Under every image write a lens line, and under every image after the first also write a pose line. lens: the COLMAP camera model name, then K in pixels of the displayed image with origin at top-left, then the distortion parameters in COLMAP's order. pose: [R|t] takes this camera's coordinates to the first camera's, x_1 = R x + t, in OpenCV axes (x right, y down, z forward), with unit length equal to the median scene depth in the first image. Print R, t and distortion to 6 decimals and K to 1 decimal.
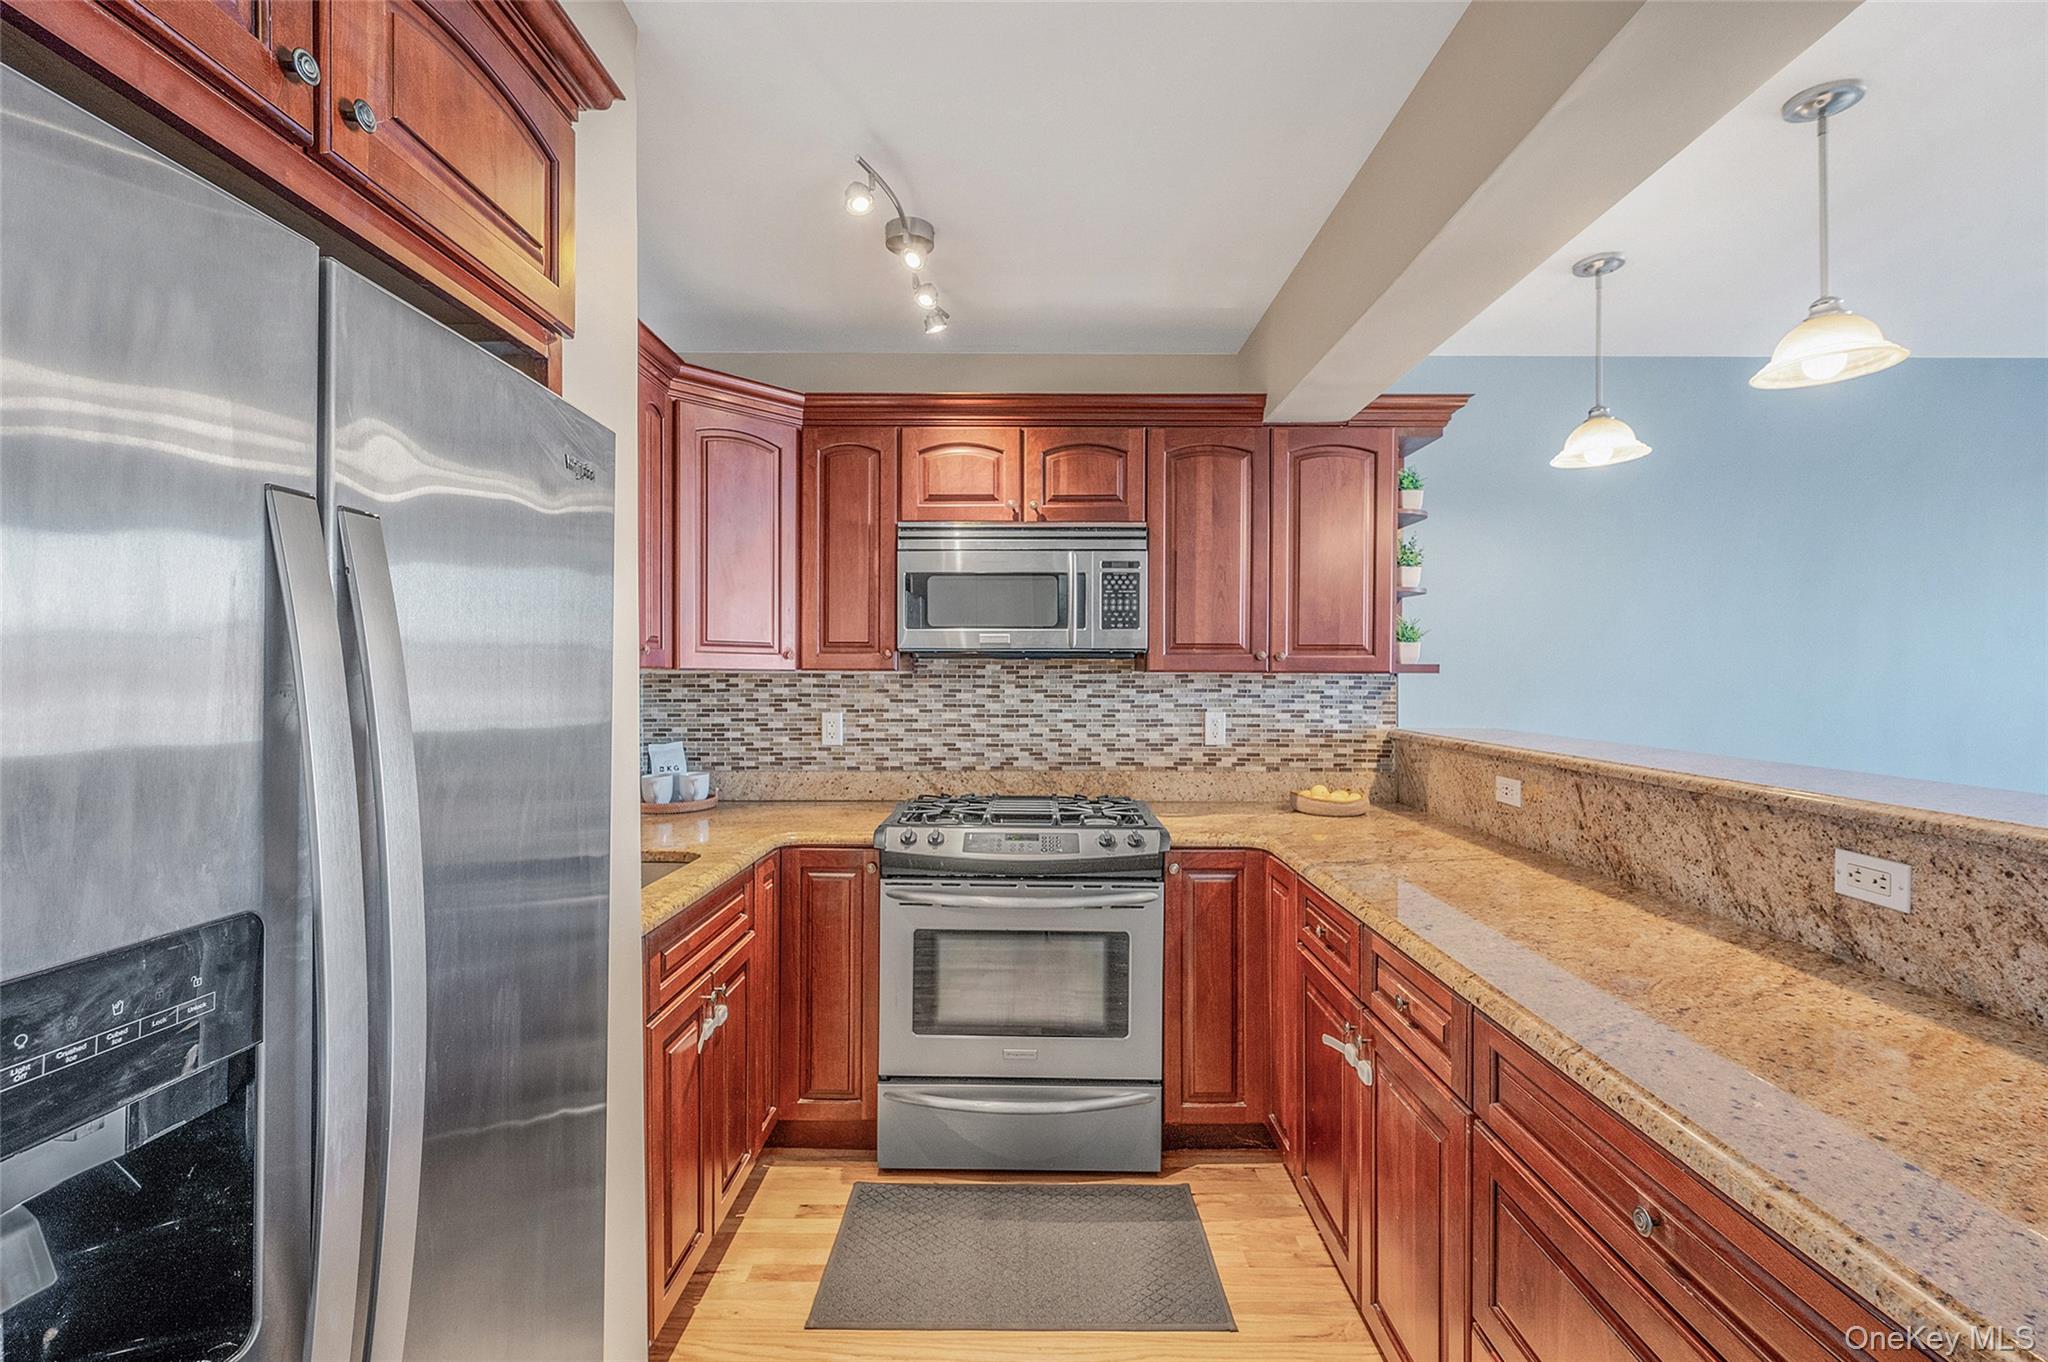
lens RADIAL K [[877.5, 0, 1039.3], [0, 877.5, 687.1], [0, 0, 1]] dist [-0.002367, 0.001669]
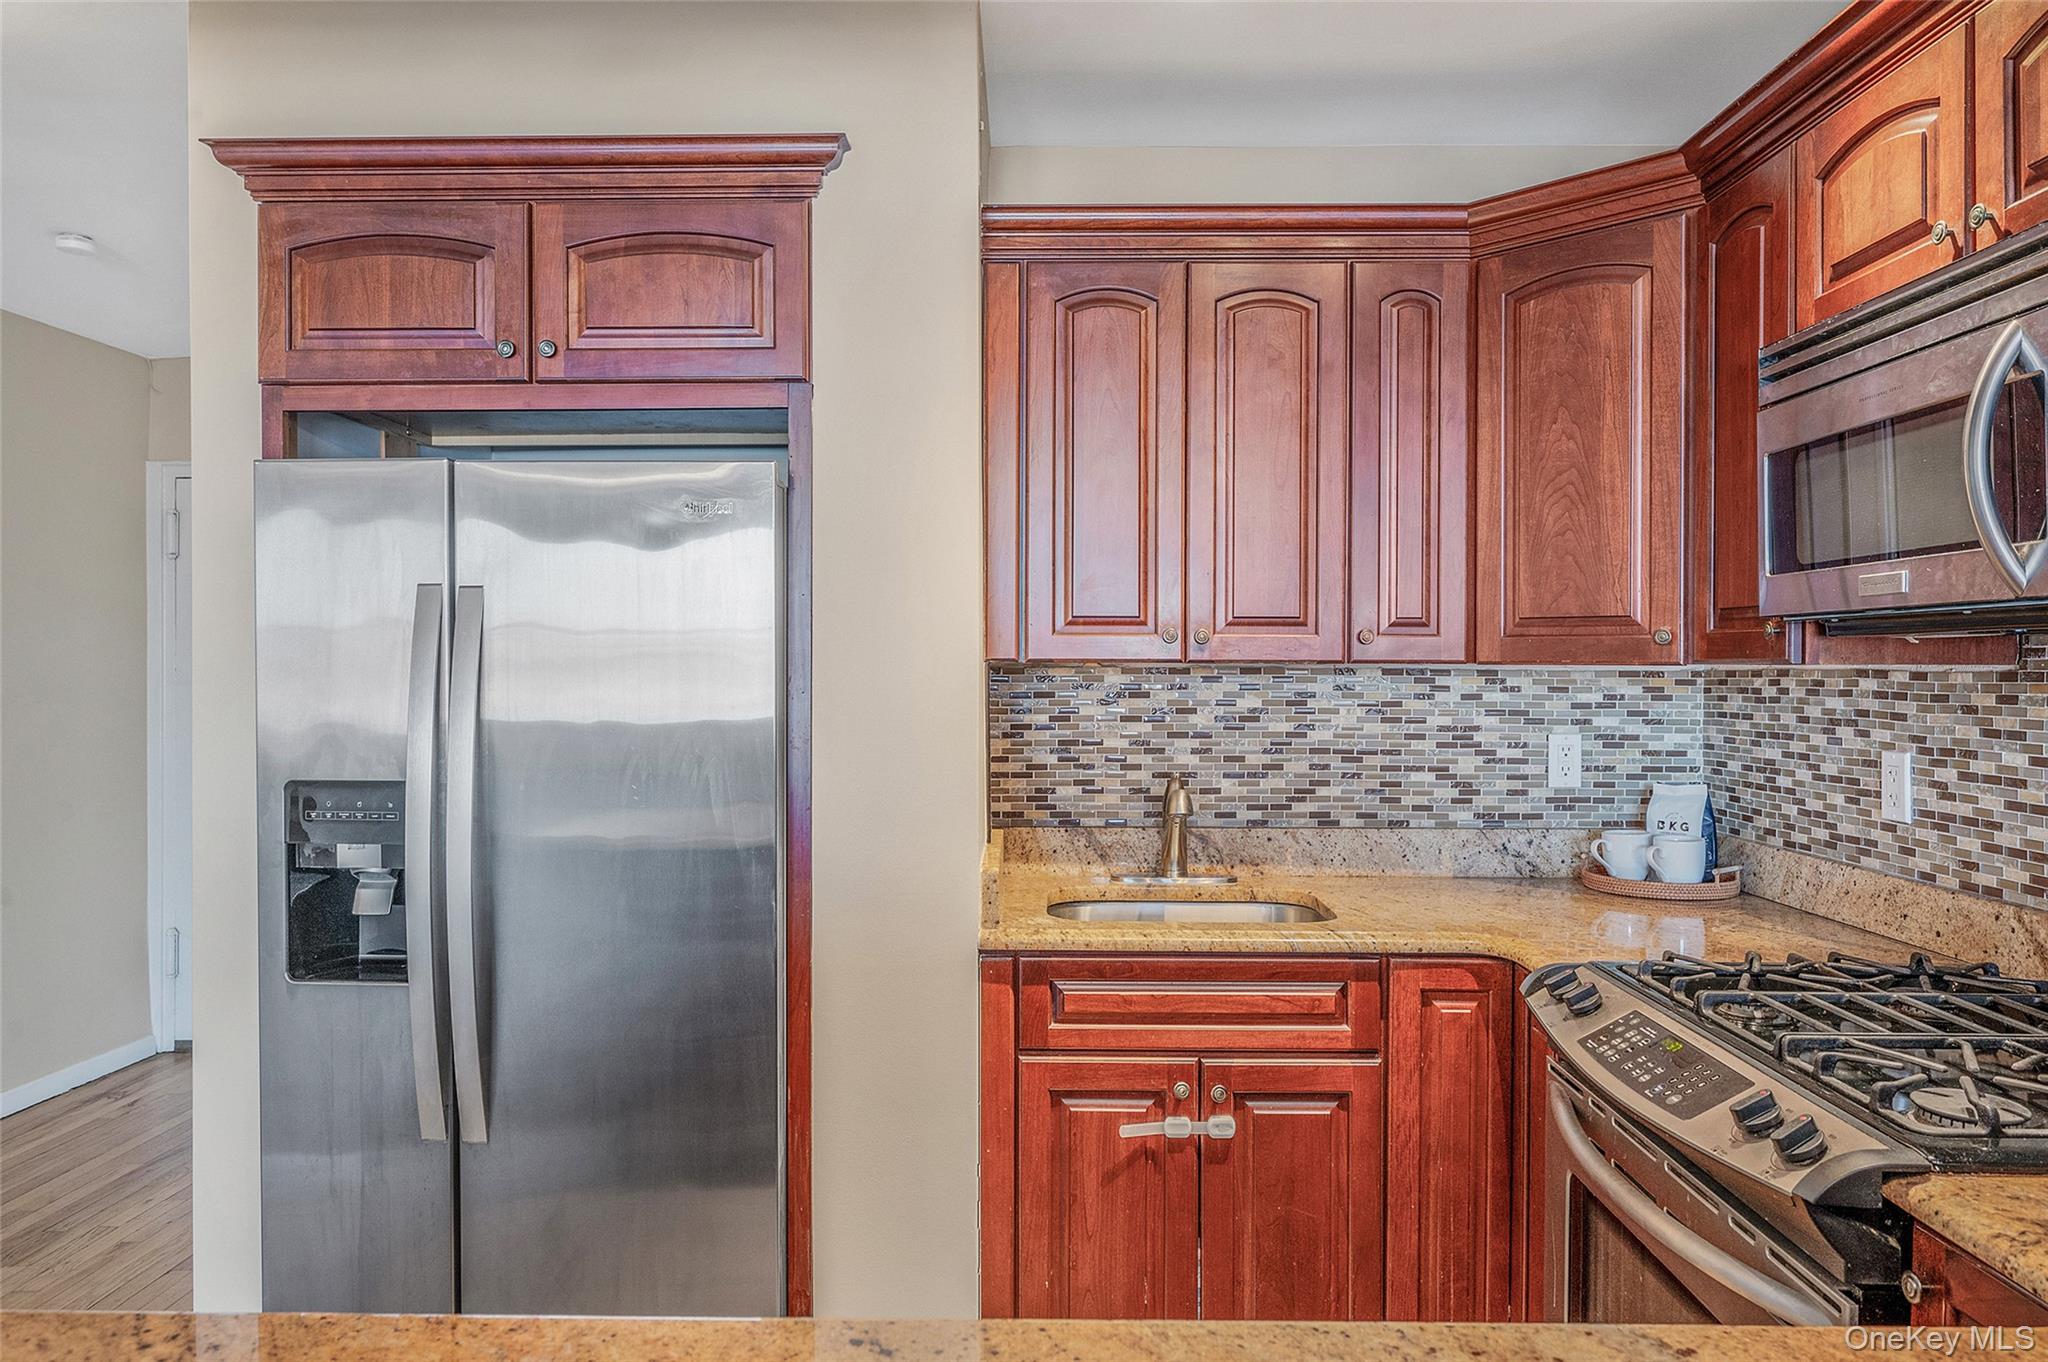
lens RADIAL K [[1310.9, 0, 1031.8], [0, 1310.9, 648.5], [0, 0, 1]] dist [-0.017417, 0.000744]
pose [[-0.023505, -0.016010, -0.999596, 0.557557], [-0.012577, 0.999797, -0.015718, -0.011743], [0.999645, 0.012203, -0.023701, 0.636466]]
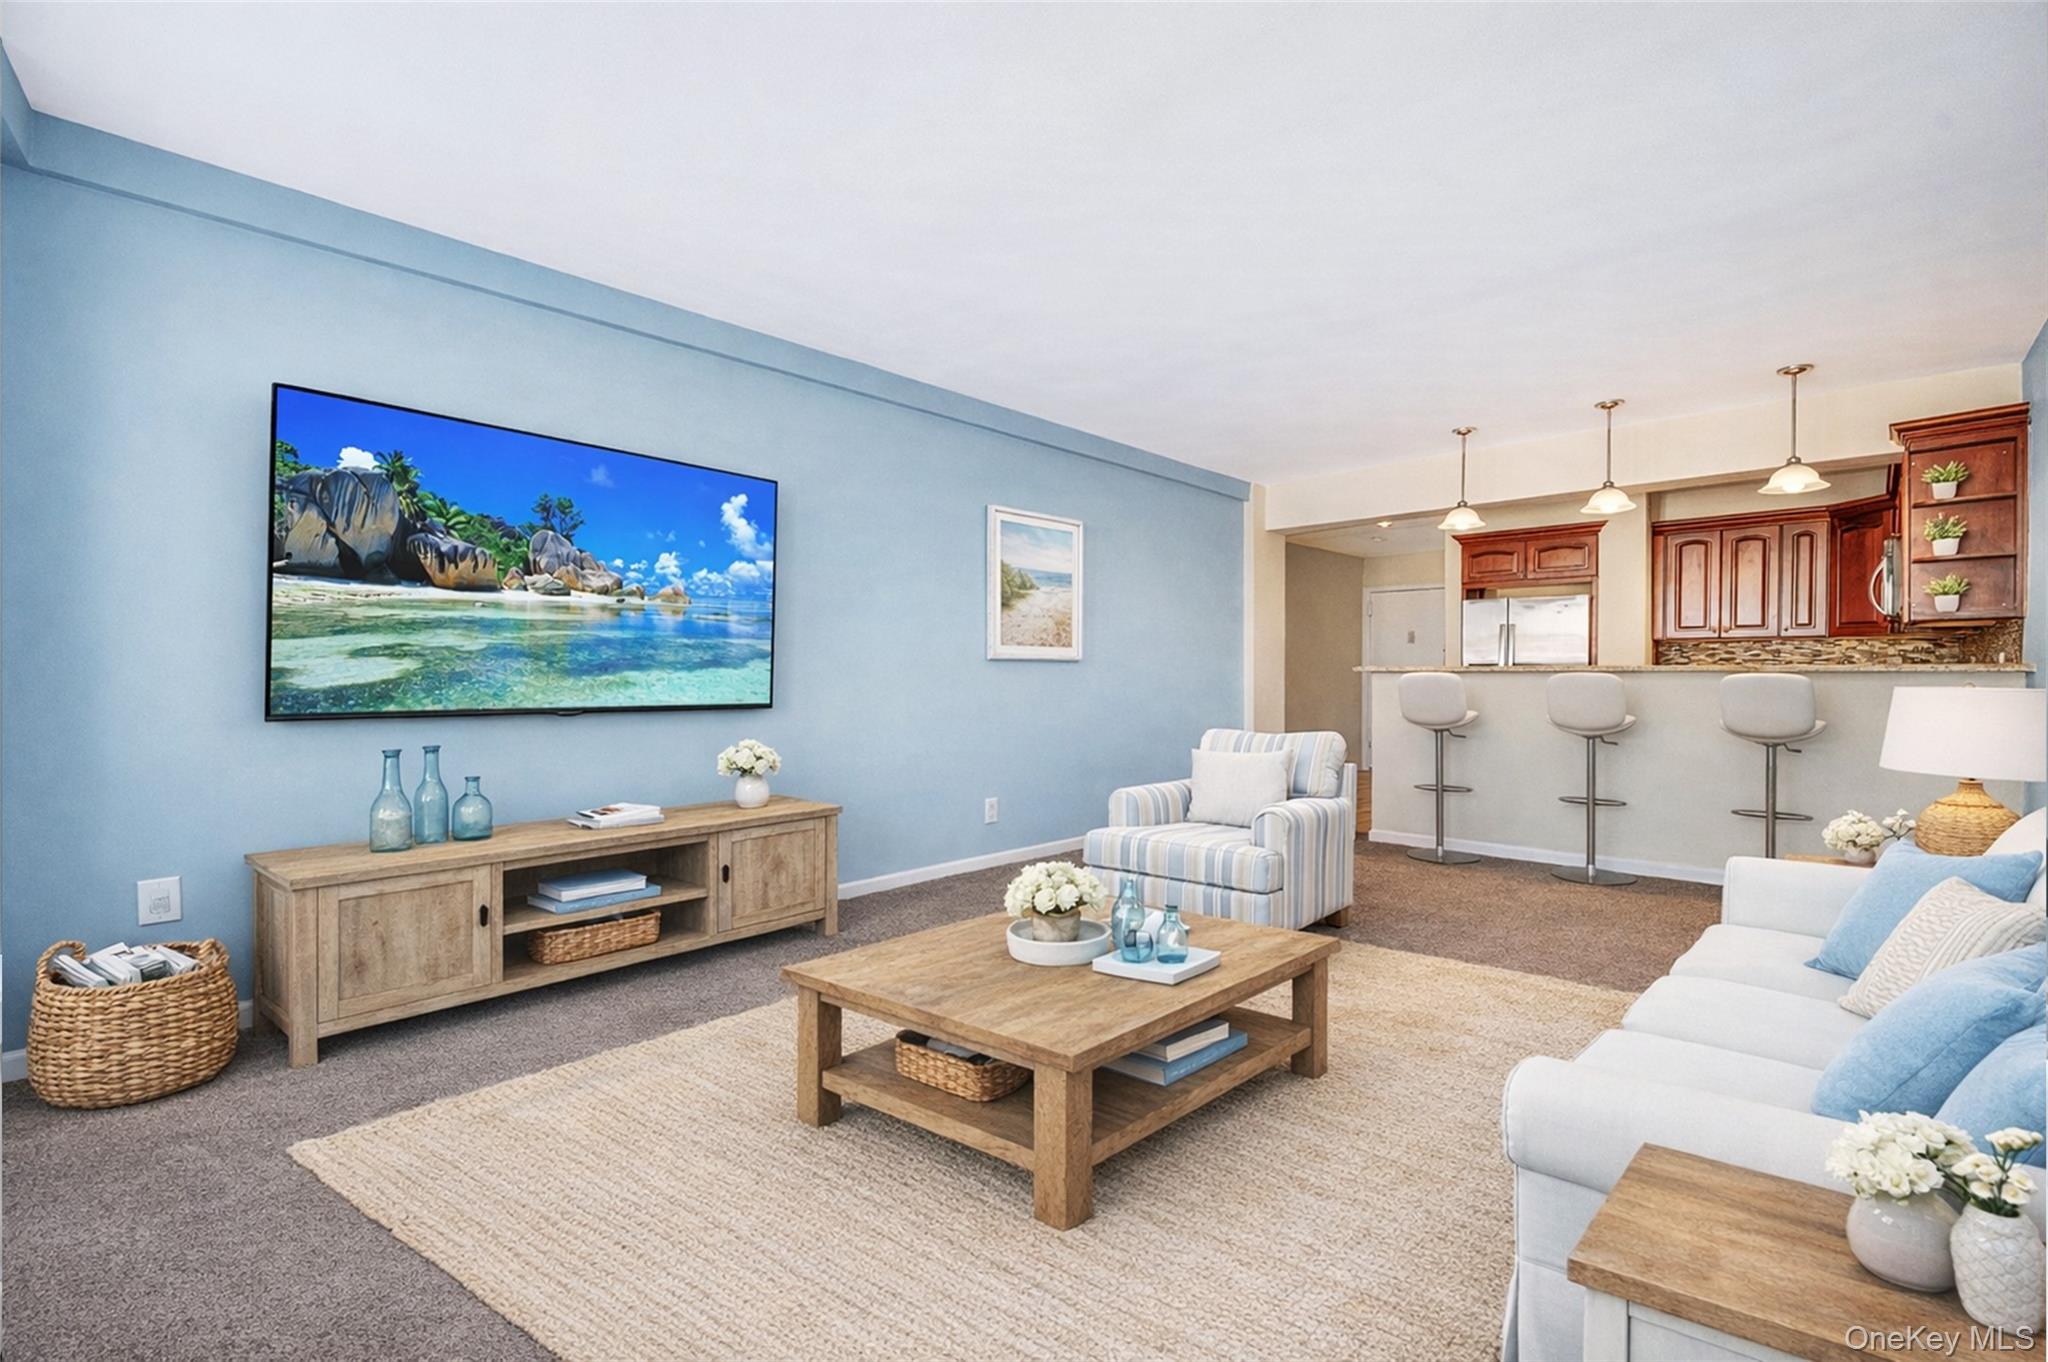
lens RADIAL K [[807.6, 0, 1022.8], [0, 807.6, 667.9], [0, 0, 1]] dist [0.010772, -0.000118]
pose [[-0.738742, -0.002725, -0.673983, 2.502156], [-0.016532, 0.999764, 0.014078, 0.063981], [0.673786, 0.021543, -0.738613, 1.085681]]
